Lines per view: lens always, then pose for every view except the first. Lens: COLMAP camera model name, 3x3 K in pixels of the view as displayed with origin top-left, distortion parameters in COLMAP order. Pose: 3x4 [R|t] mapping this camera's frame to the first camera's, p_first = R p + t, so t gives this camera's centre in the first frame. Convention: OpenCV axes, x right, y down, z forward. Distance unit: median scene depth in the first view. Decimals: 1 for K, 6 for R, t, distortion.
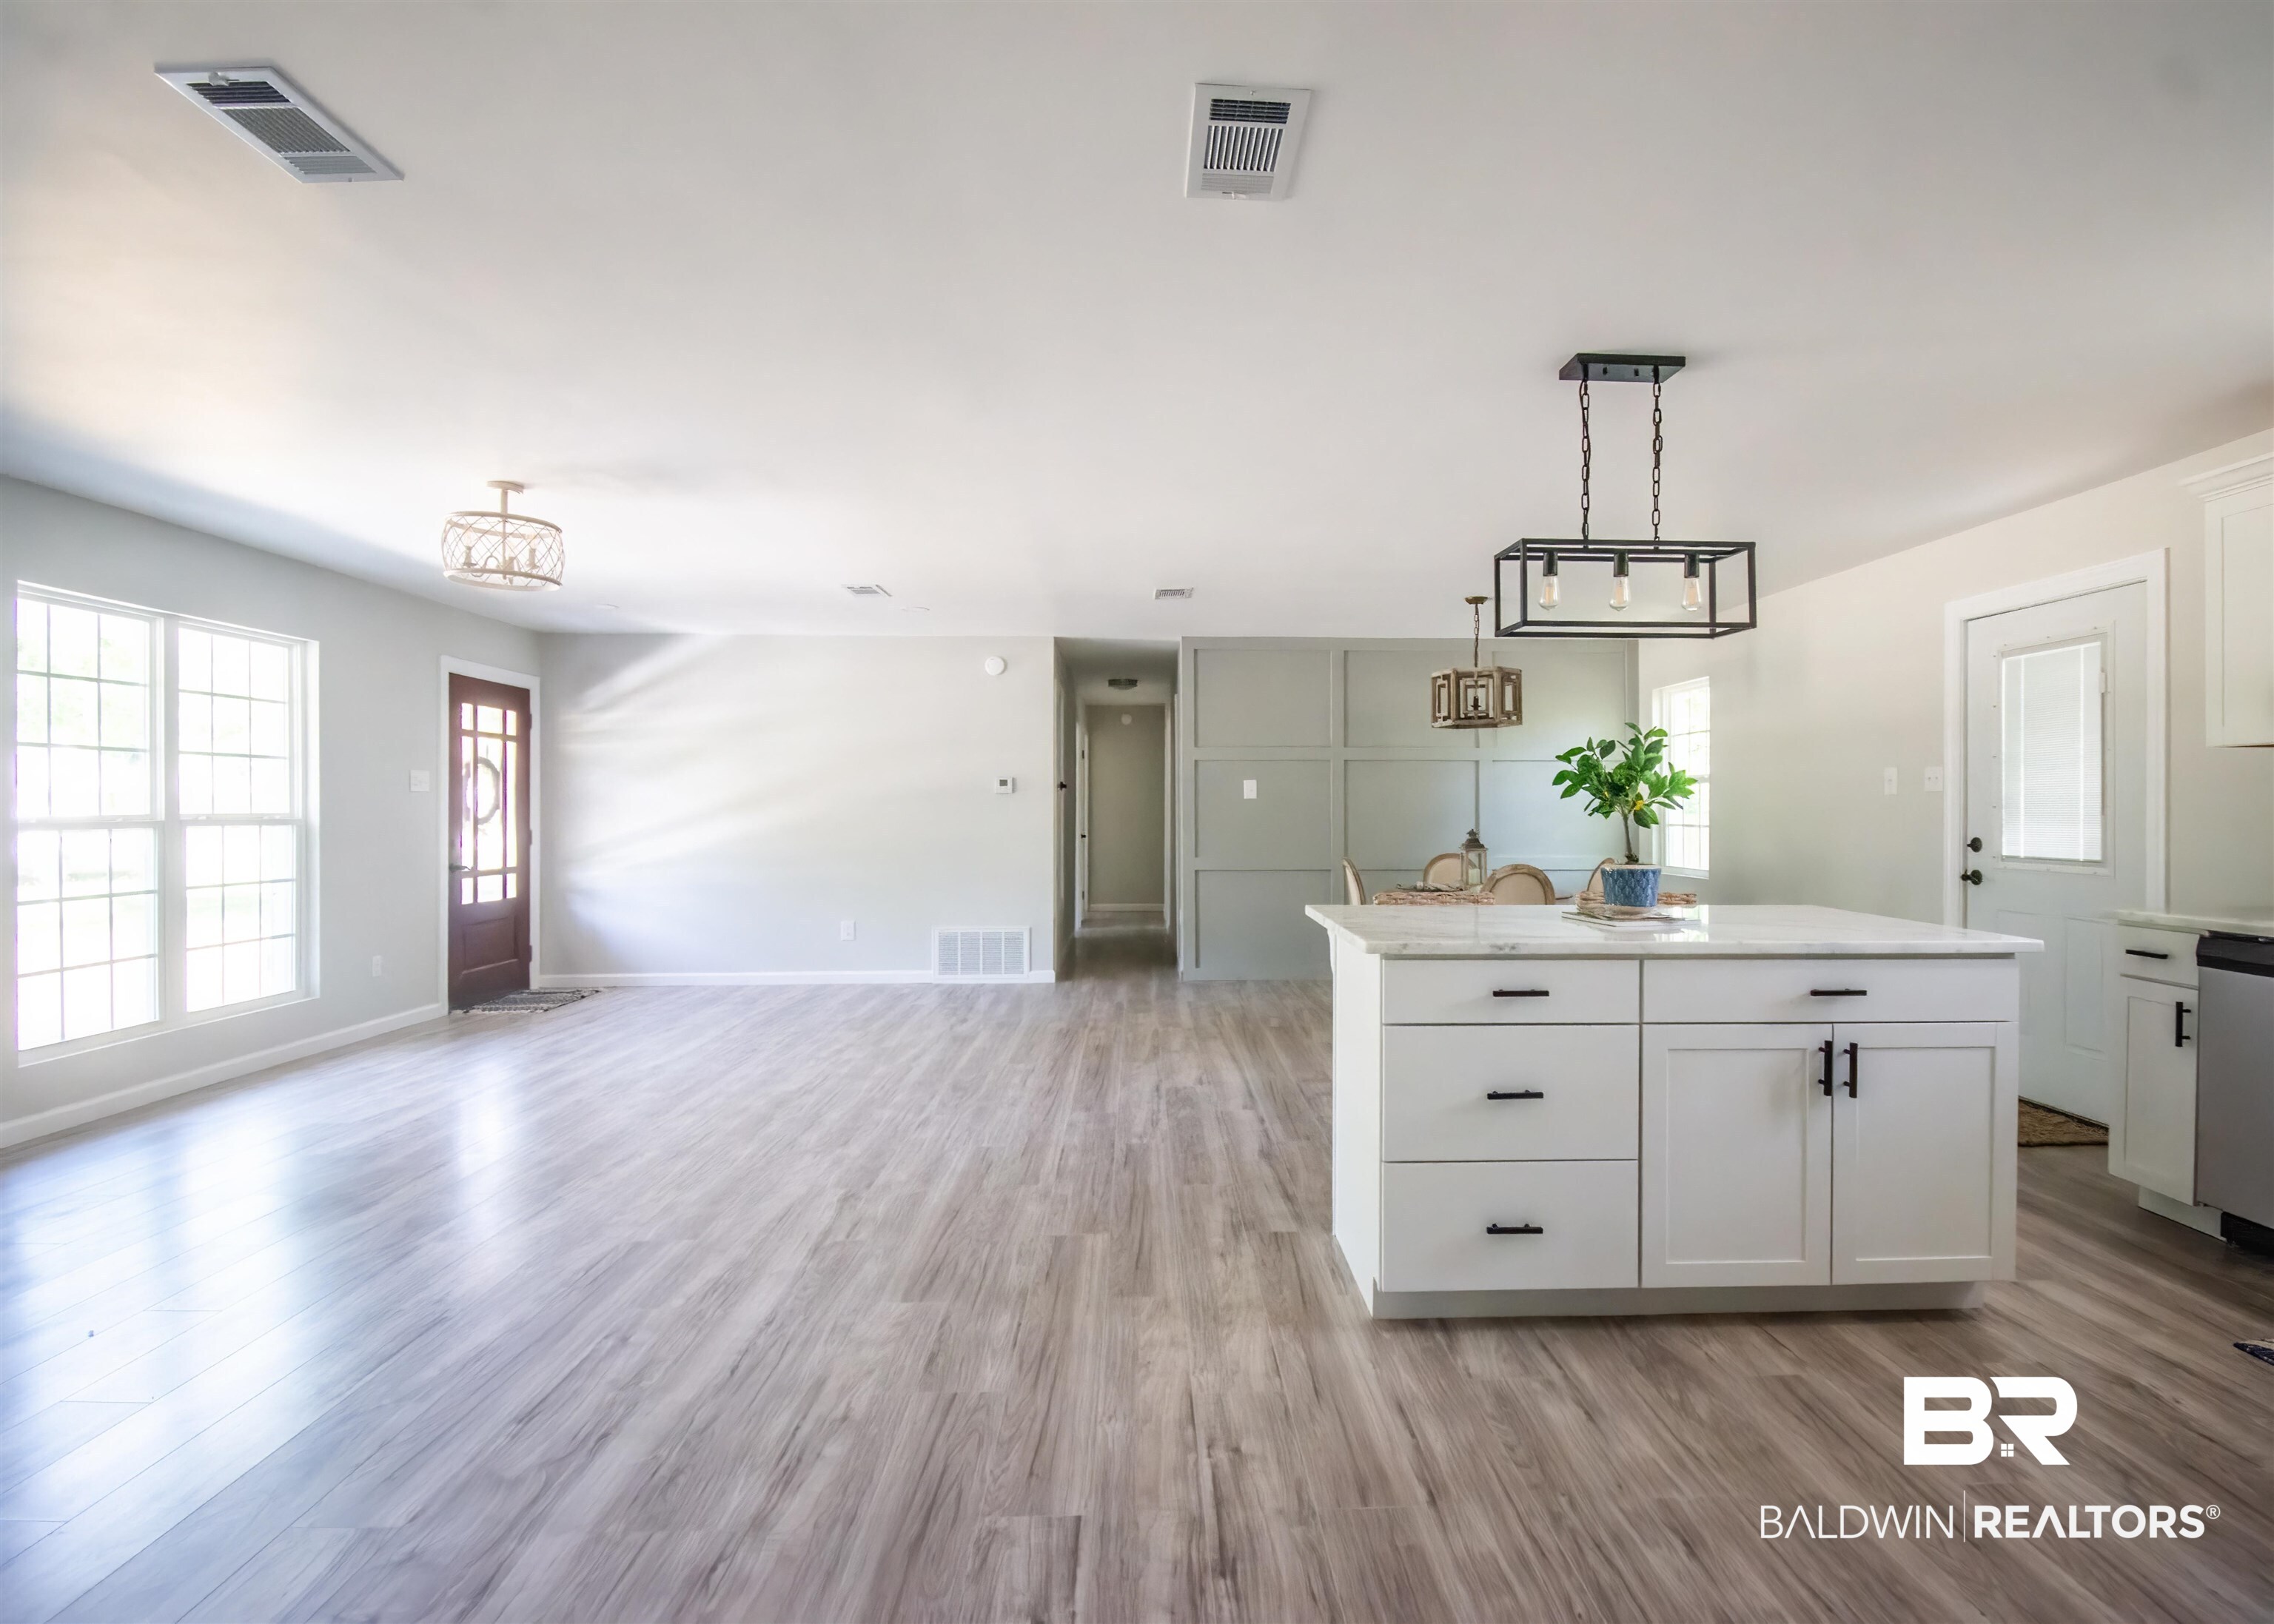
lens RADIAL K [[1127.7, 0, 1179.9], [0, 1127.7, 809.2], [0, 0, 1]] dist [0.030083, -0.034244]
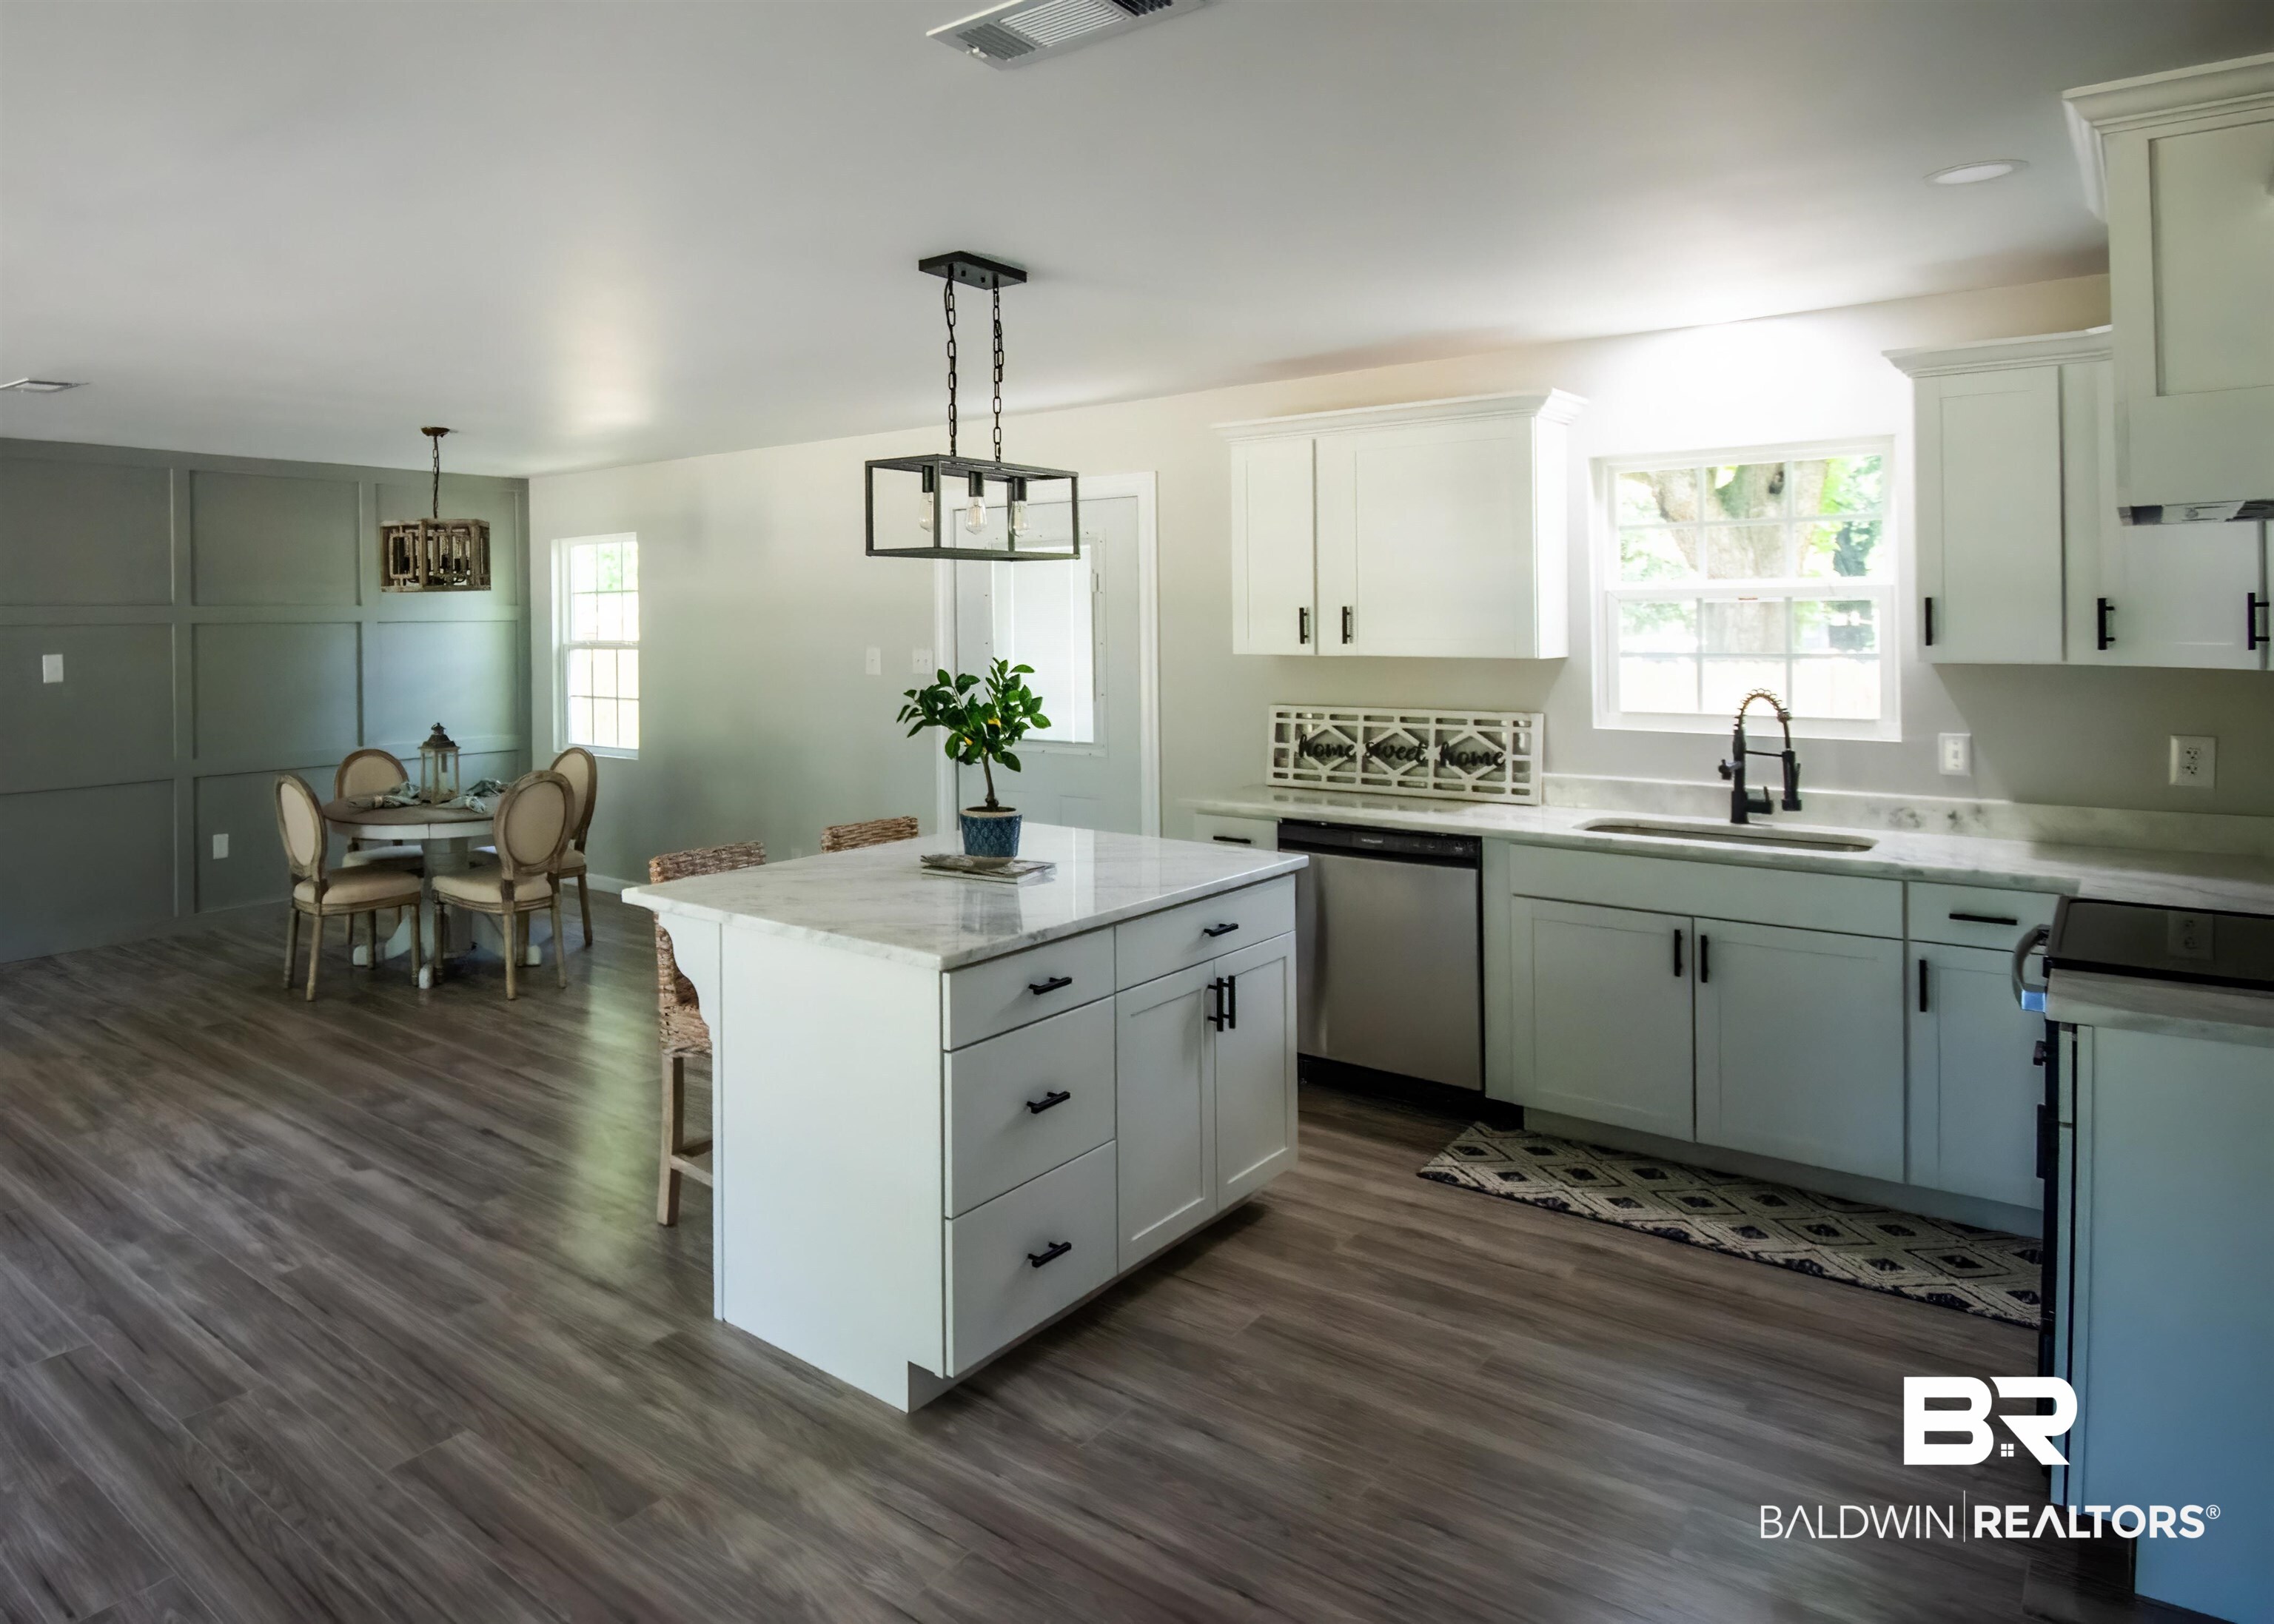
lens RADIAL K [[1415.7, 0, 711.3], [0, 1415.7, 623.7], [0, 0, 1]] dist [0.051346, -0.062395]
pose [[0.747157, -0.009695, 0.664577, -0.533382], [0.011205, 0.999935, 0.001990, -0.106426], [-0.664553, 0.005960, 0.747218, 0.279835]]
